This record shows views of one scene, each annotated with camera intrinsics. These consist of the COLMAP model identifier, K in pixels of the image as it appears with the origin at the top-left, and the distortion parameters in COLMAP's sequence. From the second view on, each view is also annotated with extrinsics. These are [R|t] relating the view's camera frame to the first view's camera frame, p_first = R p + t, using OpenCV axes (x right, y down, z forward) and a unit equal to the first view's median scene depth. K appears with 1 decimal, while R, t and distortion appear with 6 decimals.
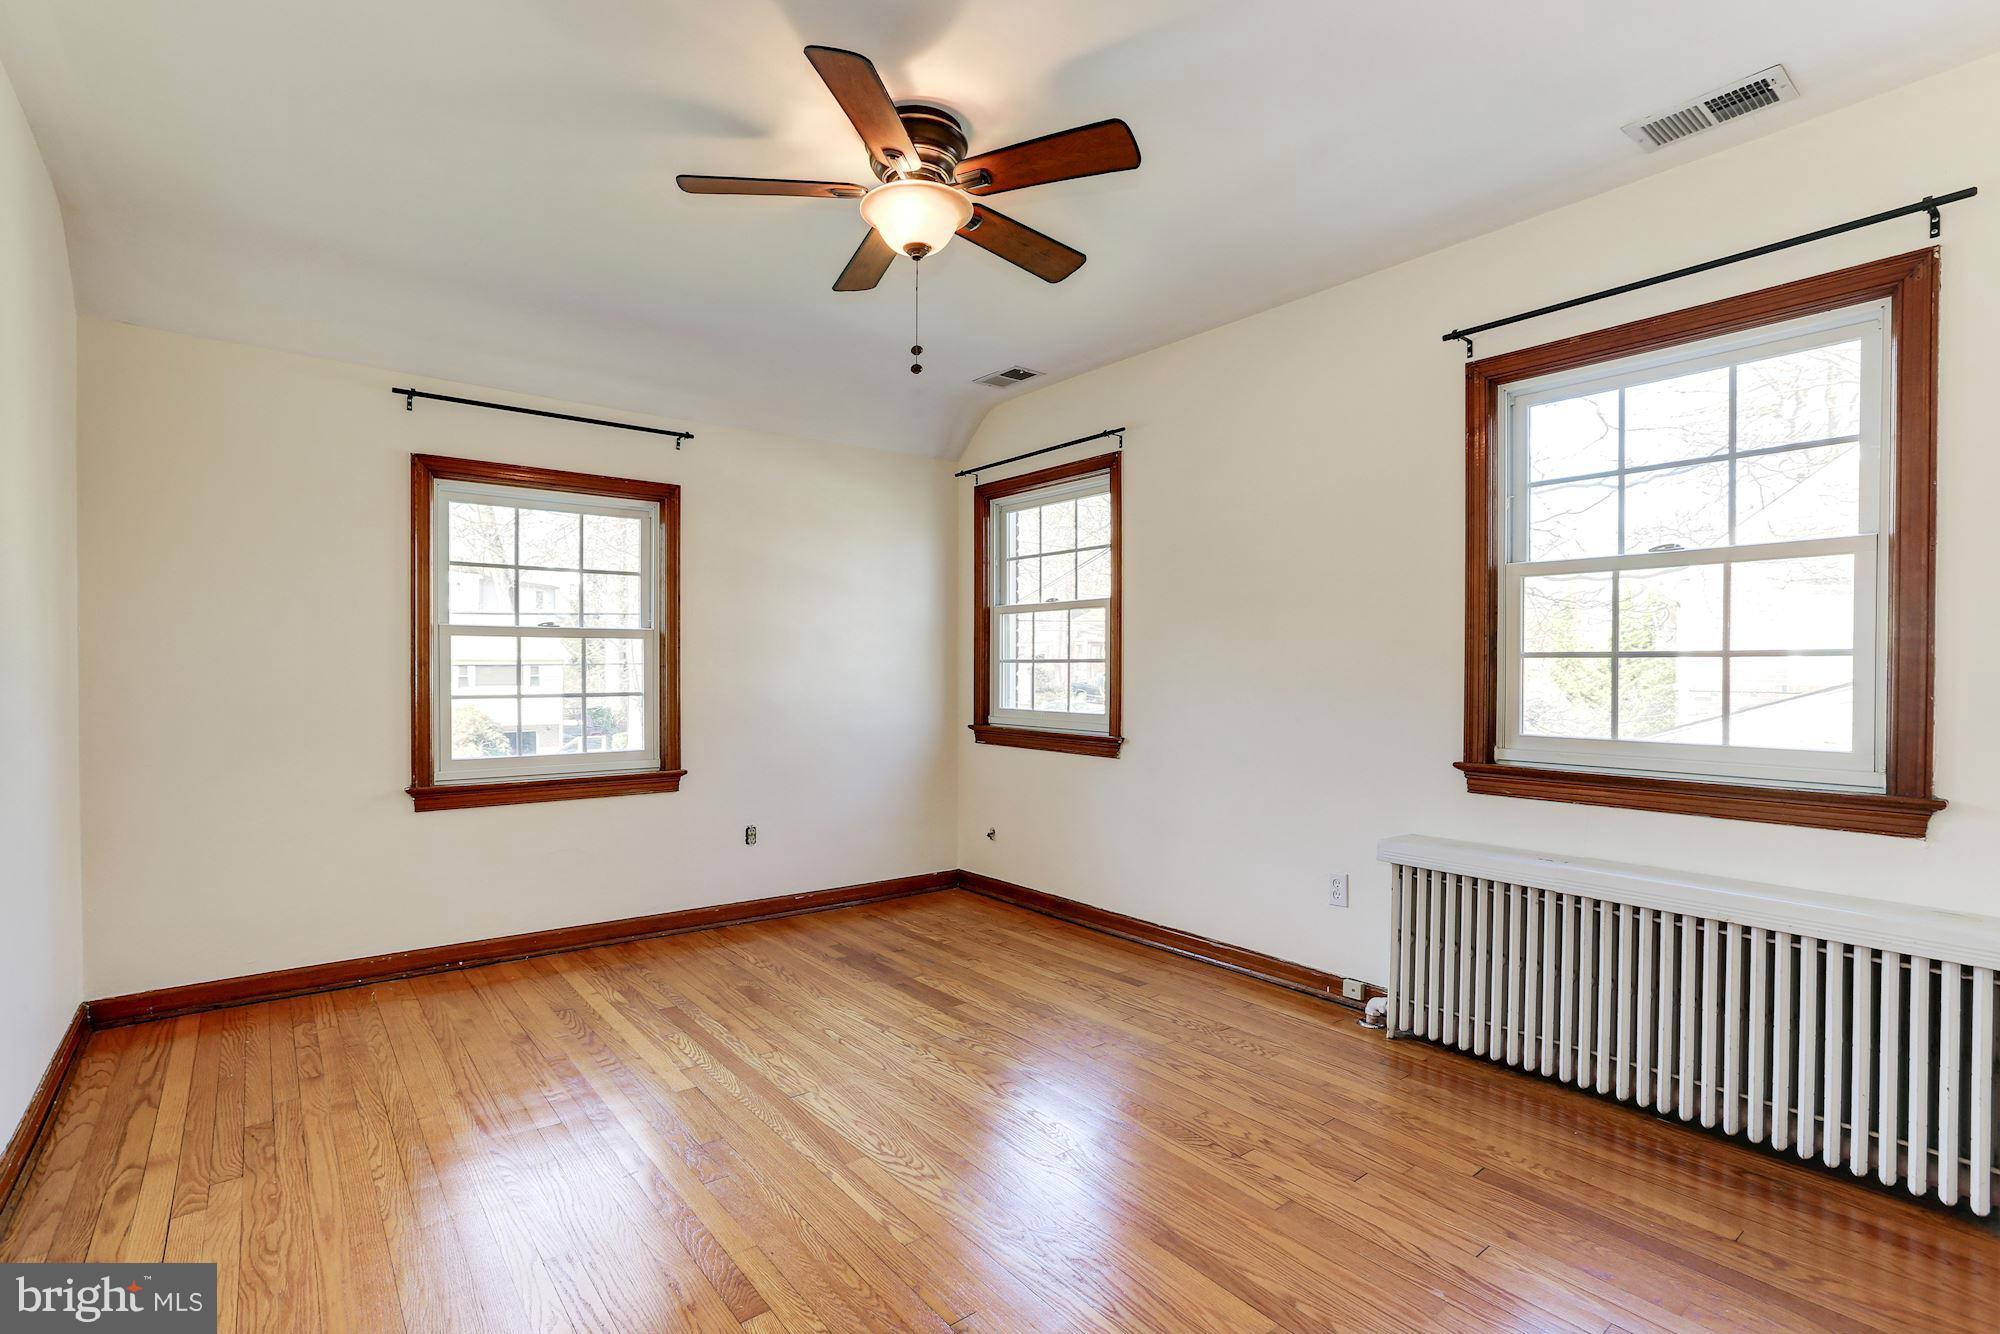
lens RADIAL K [[1144.2, 0, 1131.4], [0, 1144.2, 676.4], [0, 0, 1]] dist [-0.075333, 0.093204]
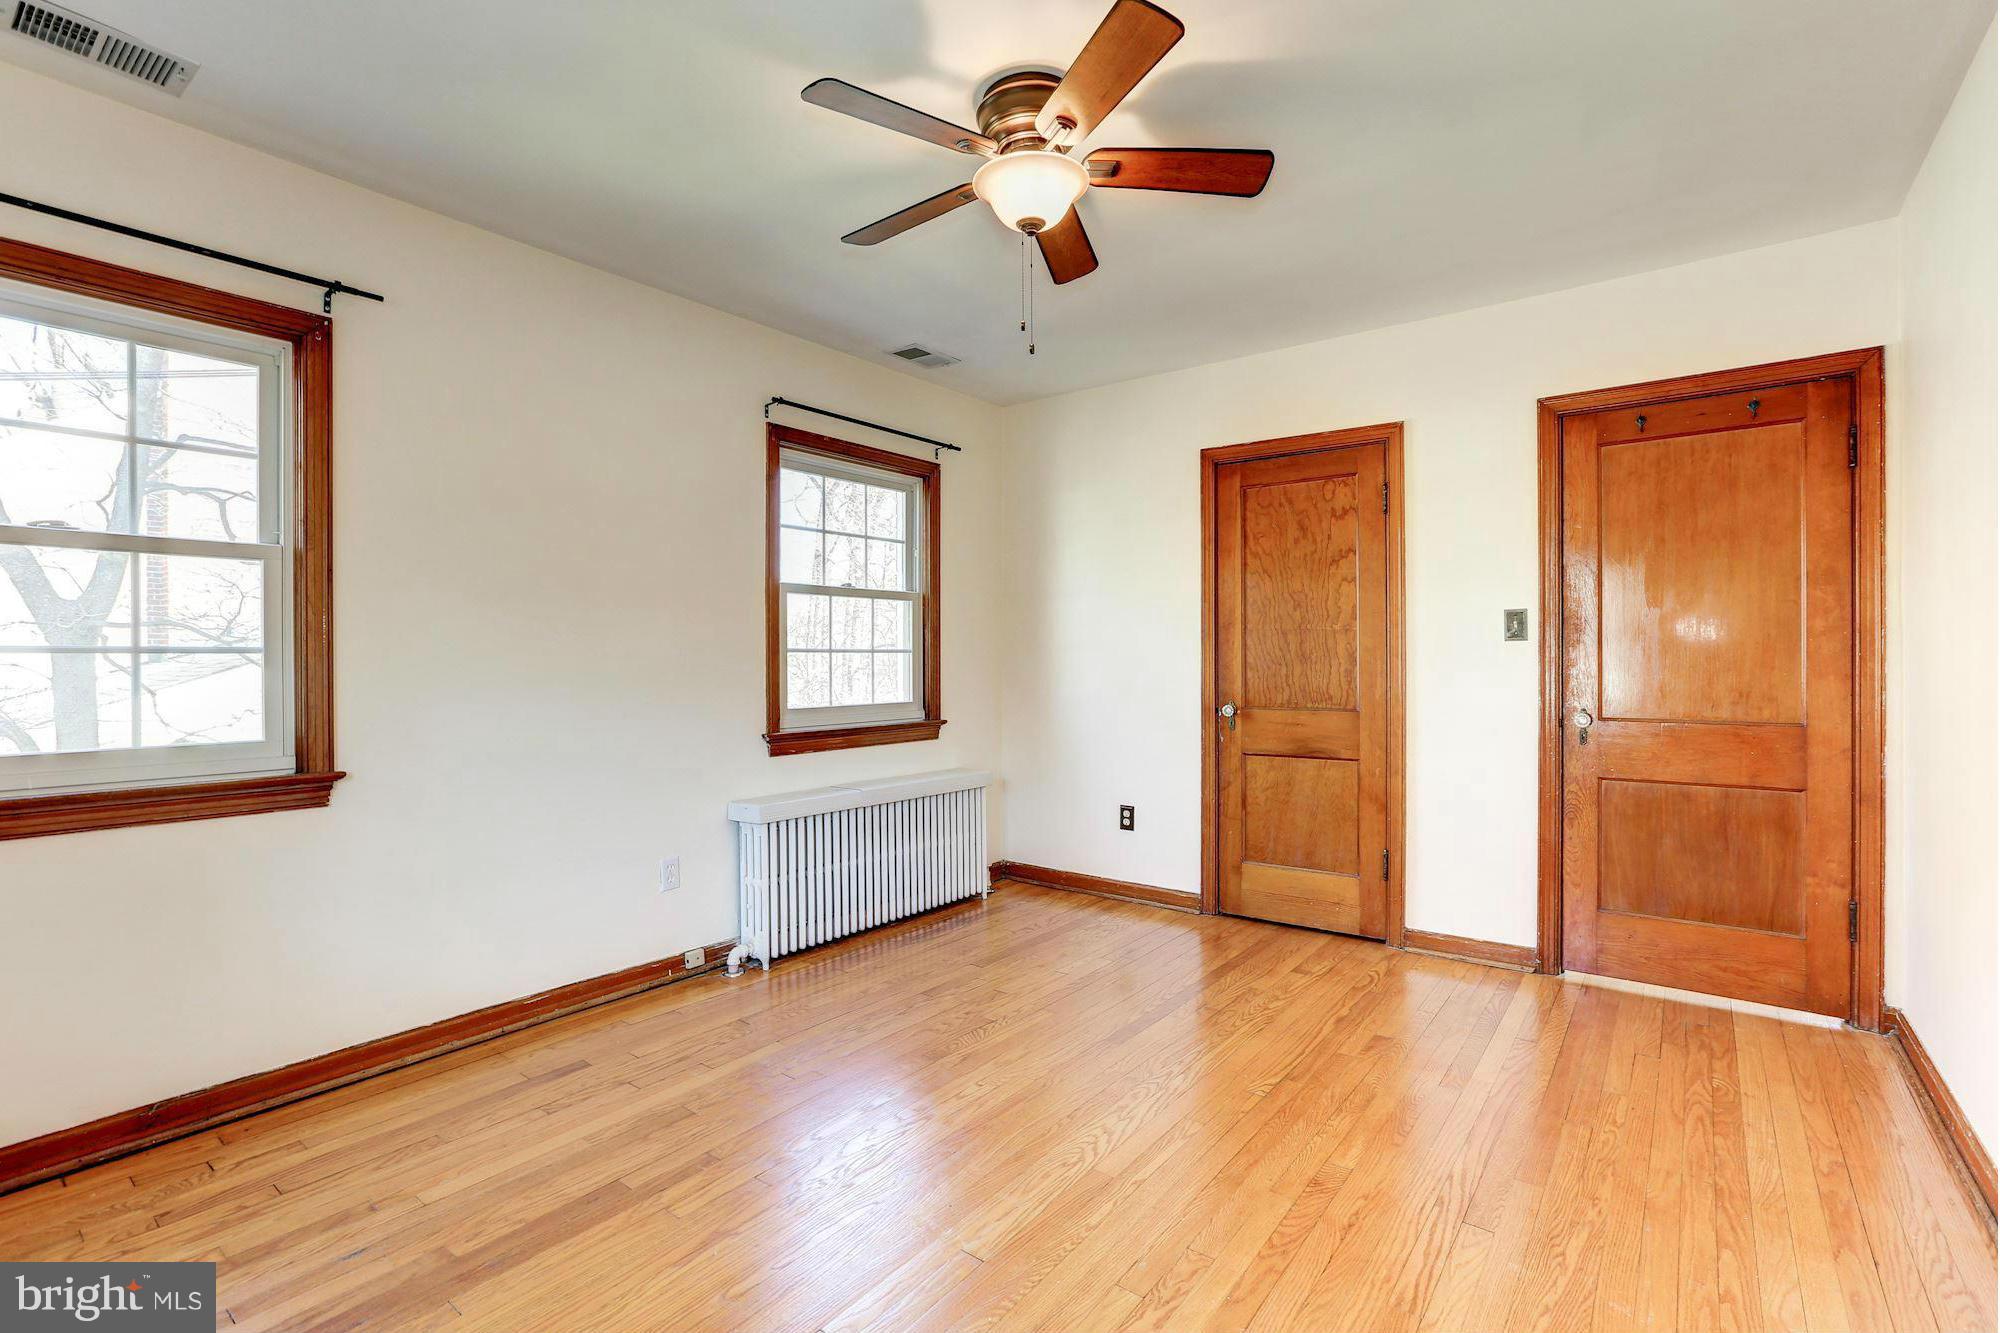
lens RADIAL K [[896.5, 0, 1000.0], [0, 896.5, 666.5], [0, 0, 1]] dist [0.000378, 0.000241]
pose [[-0.232488, -0.004740, 0.972588, -0.703087], [0.015694, 0.999840, 0.008625, -0.004235], [-0.972473, 0.017269, -0.232376, 0.919899]]
